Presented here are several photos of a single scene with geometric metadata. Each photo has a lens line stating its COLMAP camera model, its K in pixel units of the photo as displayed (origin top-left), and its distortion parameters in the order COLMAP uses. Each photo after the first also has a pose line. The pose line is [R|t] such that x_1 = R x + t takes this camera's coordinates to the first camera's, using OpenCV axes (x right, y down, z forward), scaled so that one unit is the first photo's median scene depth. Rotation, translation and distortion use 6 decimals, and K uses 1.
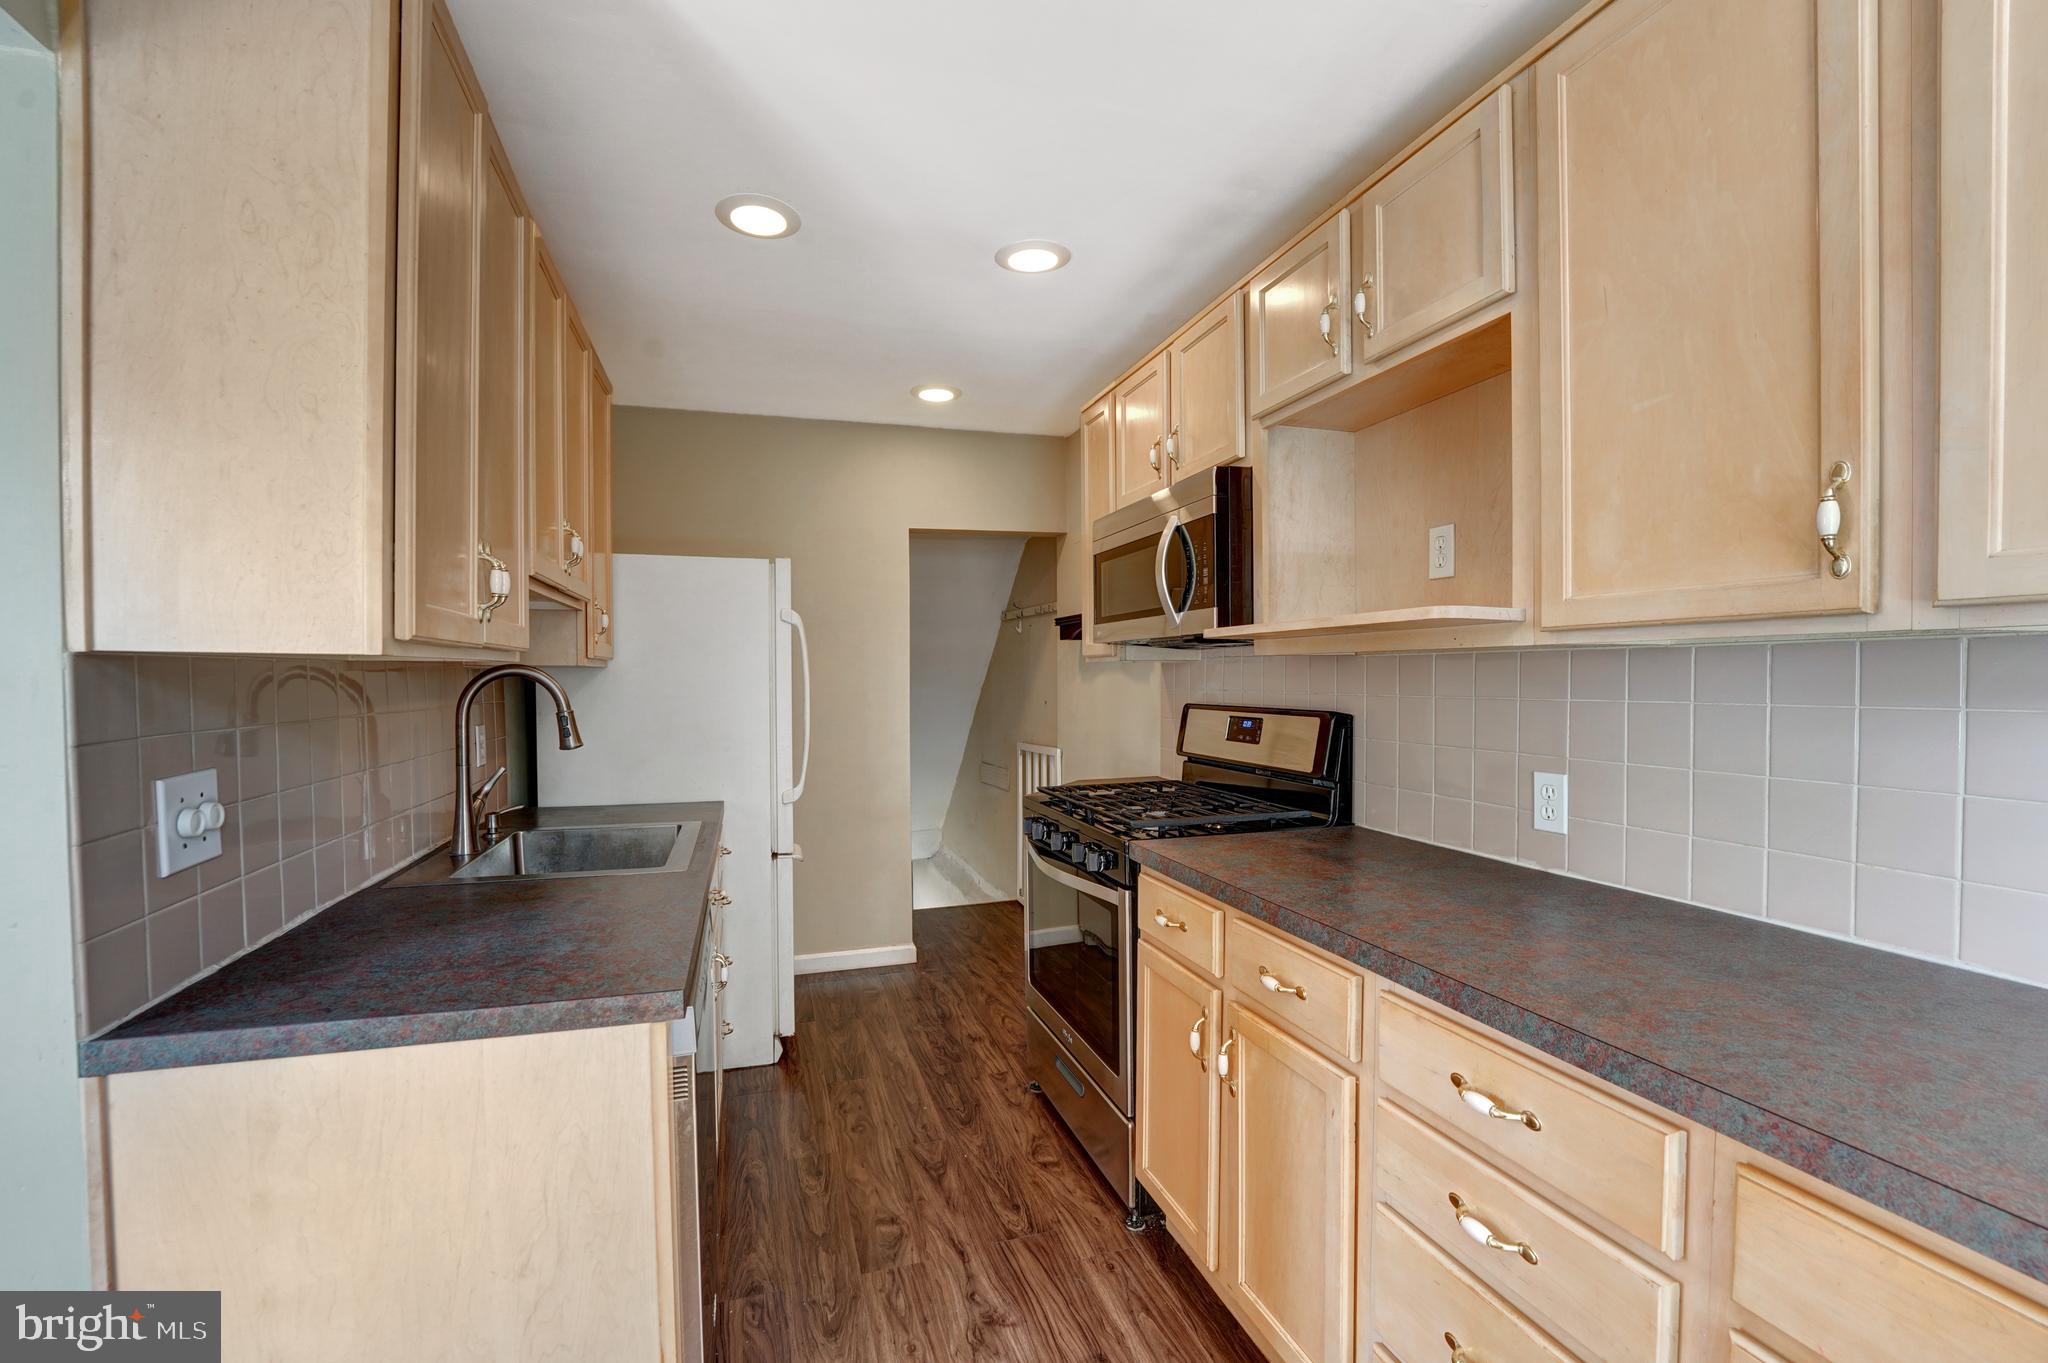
lens RADIAL K [[854.5, 0, 1019.6], [0, 854.5, 690.2], [0, 0, 1]] dist [-0.027663, 0.000939]
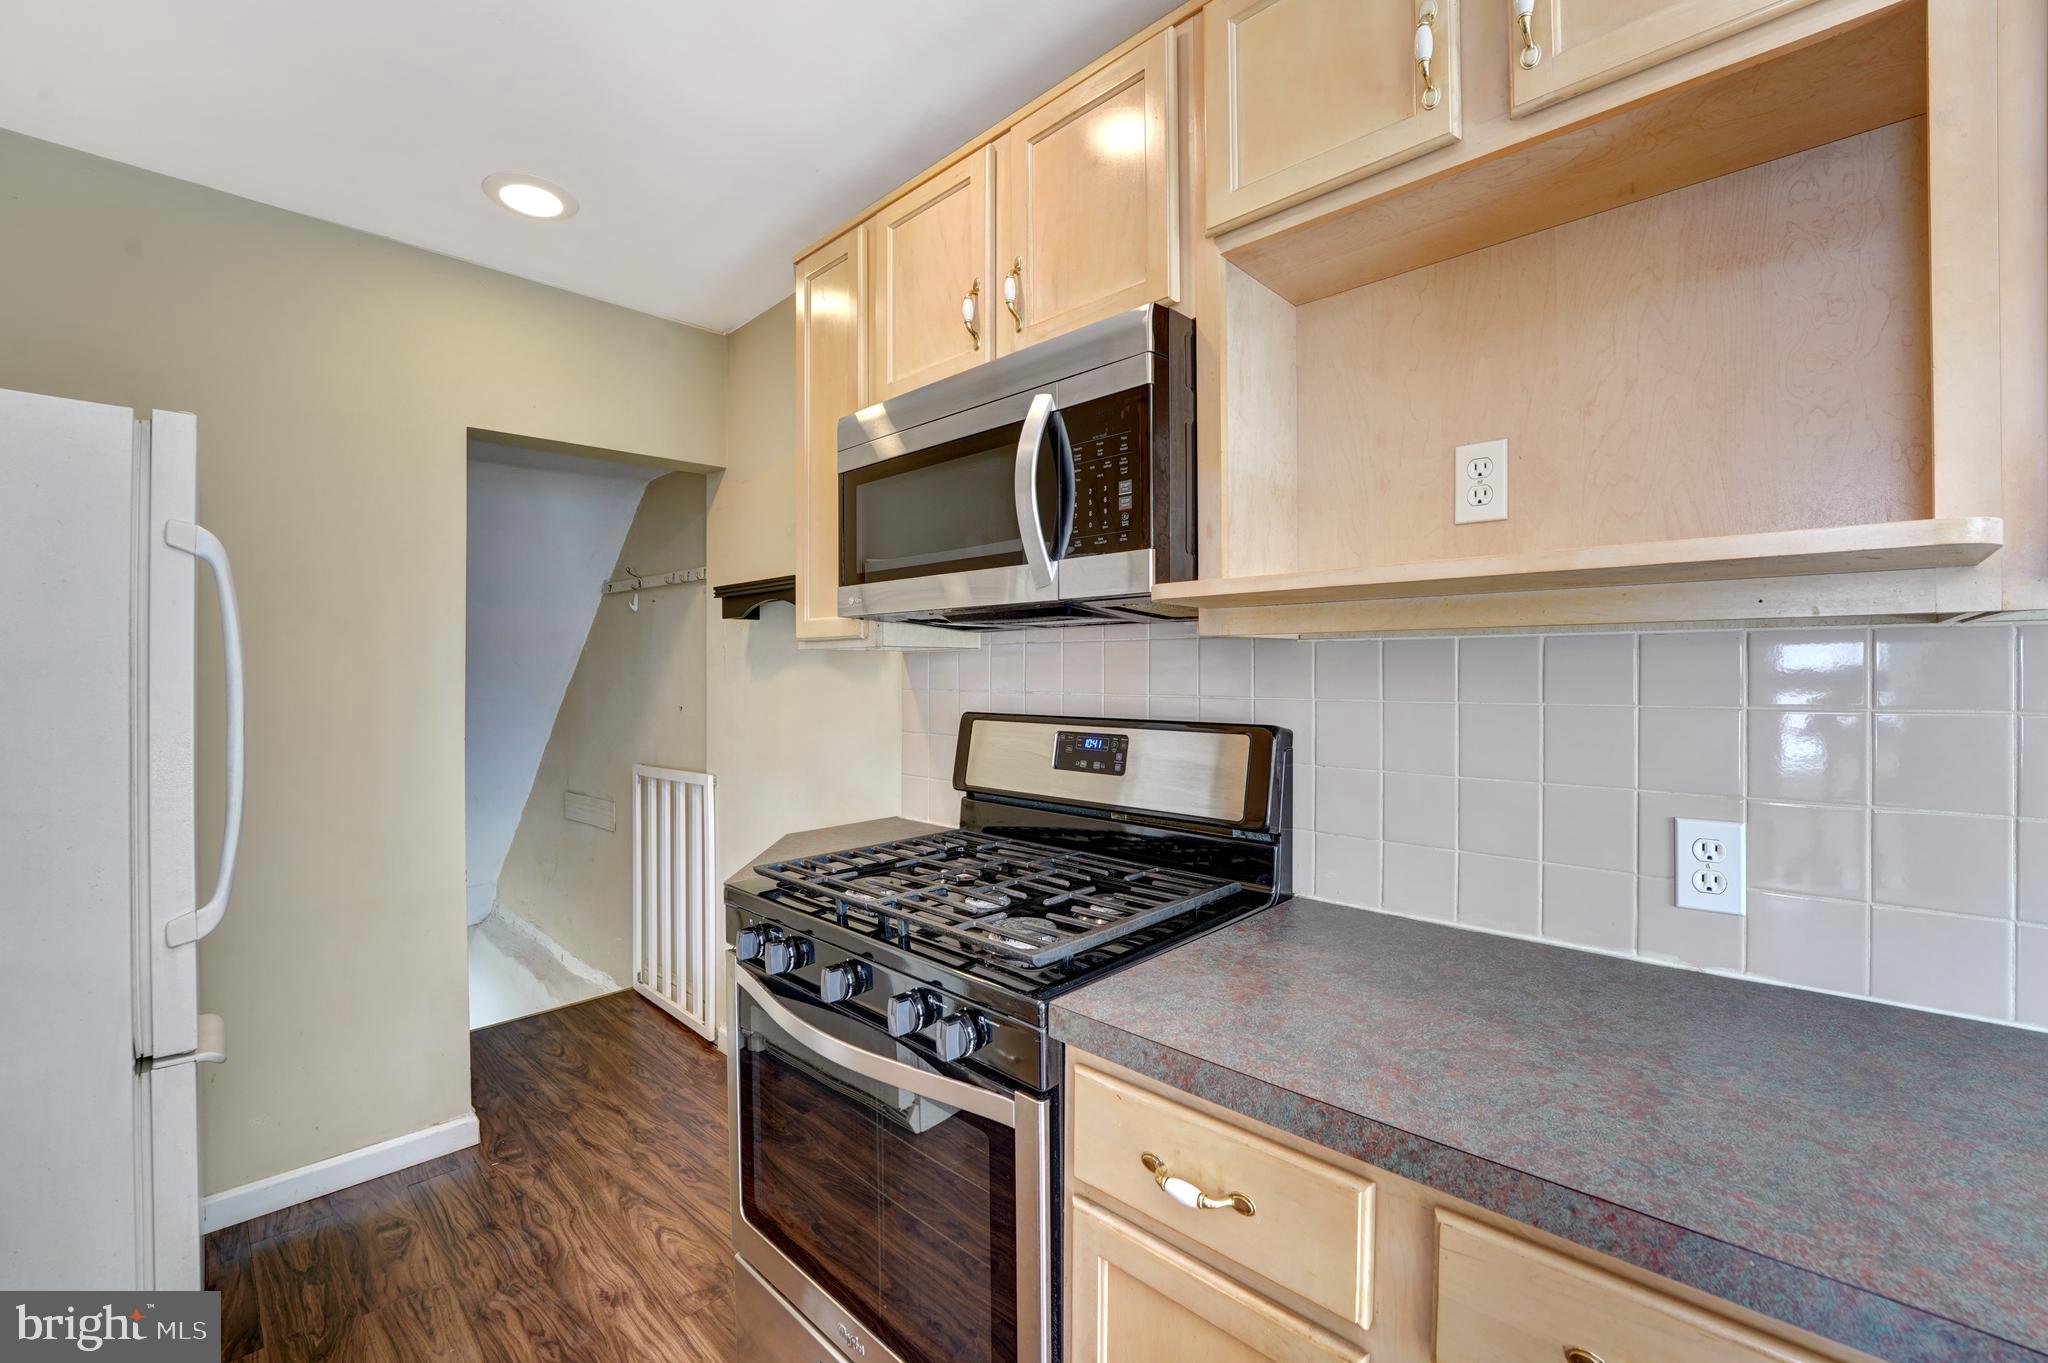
lens RADIAL K [[854.5, 0, 1023.1], [0, 854.5, 670.5], [0, 0, 1]] dist [-0.027663, 0.000939]
pose [[0.884116, 0.004031, 0.467250, -0.085349], [0.005223, 0.999815, -0.018510, -0.004806], [-0.467238, 0.018805, 0.883931, 0.415870]]
